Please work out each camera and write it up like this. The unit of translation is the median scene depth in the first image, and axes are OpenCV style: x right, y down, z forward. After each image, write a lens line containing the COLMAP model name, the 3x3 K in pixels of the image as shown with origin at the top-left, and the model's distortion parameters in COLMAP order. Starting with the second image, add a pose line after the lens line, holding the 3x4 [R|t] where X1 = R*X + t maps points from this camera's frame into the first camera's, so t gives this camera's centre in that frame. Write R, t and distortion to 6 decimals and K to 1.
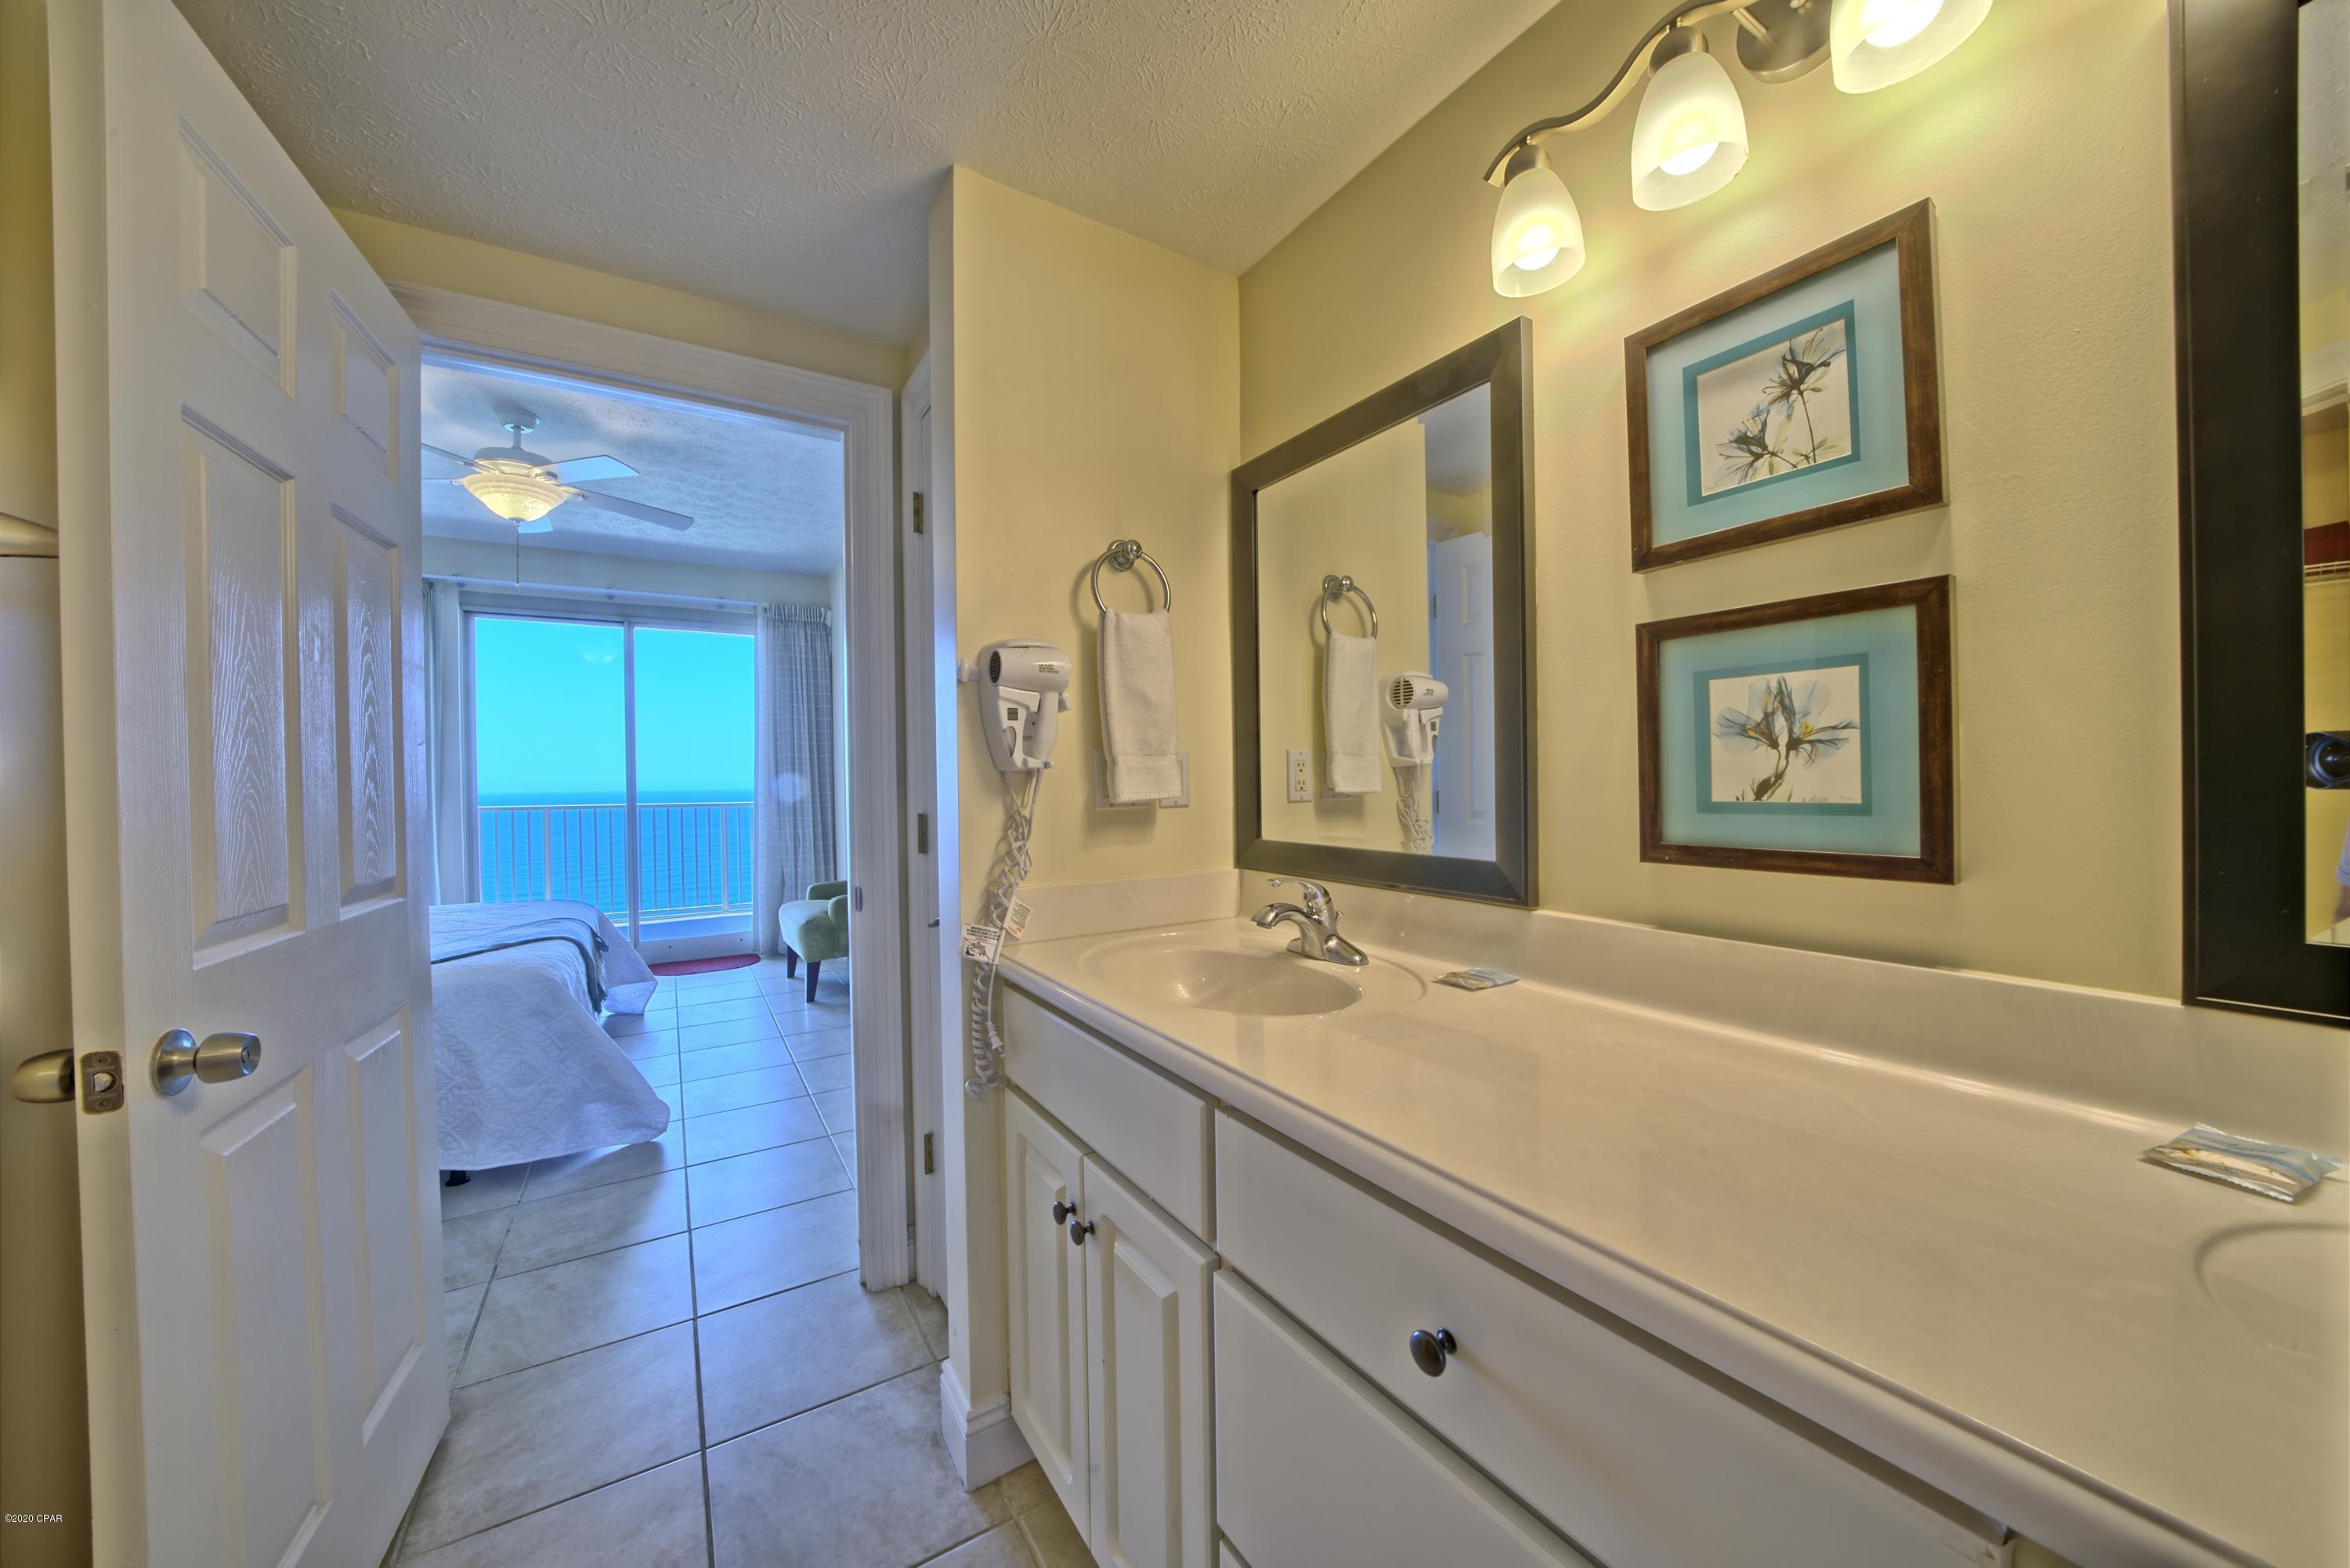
lens RADIAL K [[809.6, 0, 1167.9], [0, 809.6, 785.6], [0, 0, 1]] dist [-0.029096, 0.003945]
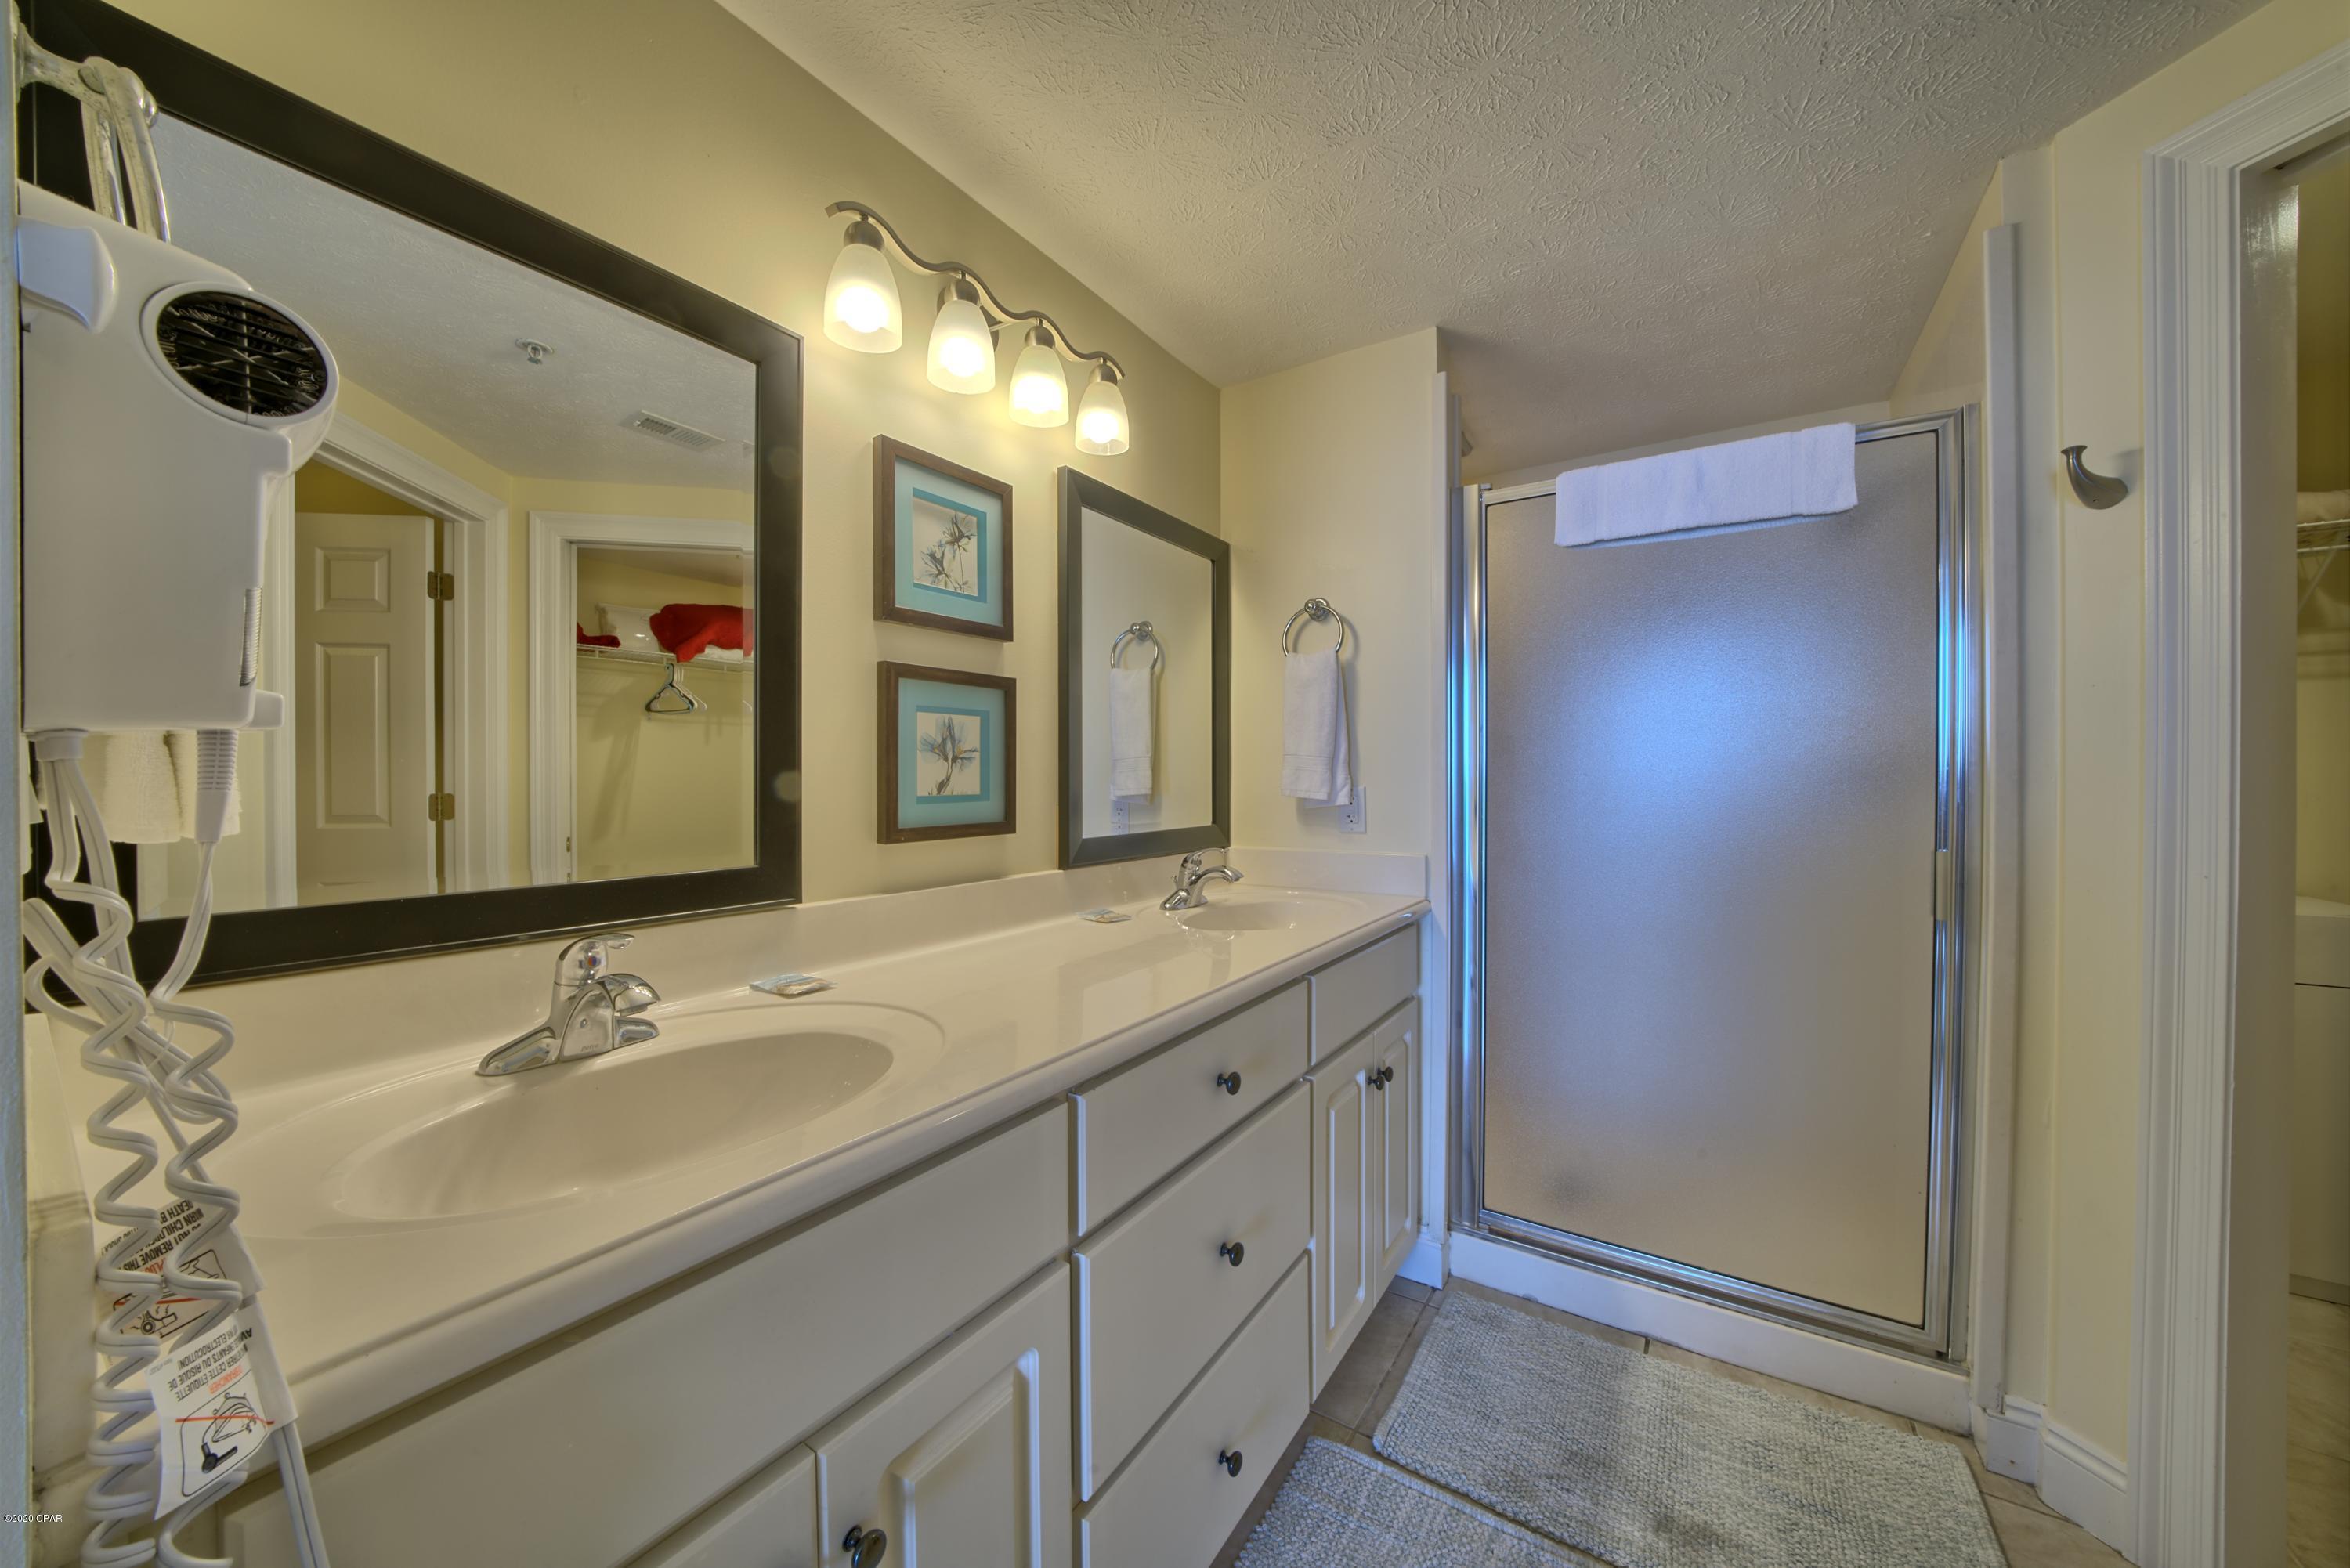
lens RADIAL K [[809.6, 0, 1167.9], [0, 809.6, 785.6], [0, 0, 1]] dist [-0.029096, 0.003945]
pose [[-0.398797, -0.002627, 0.917035, -0.890570], [0.009988, 0.999924, 0.007208, -0.005181], [-0.916985, 0.012034, -0.398740, 1.238788]]
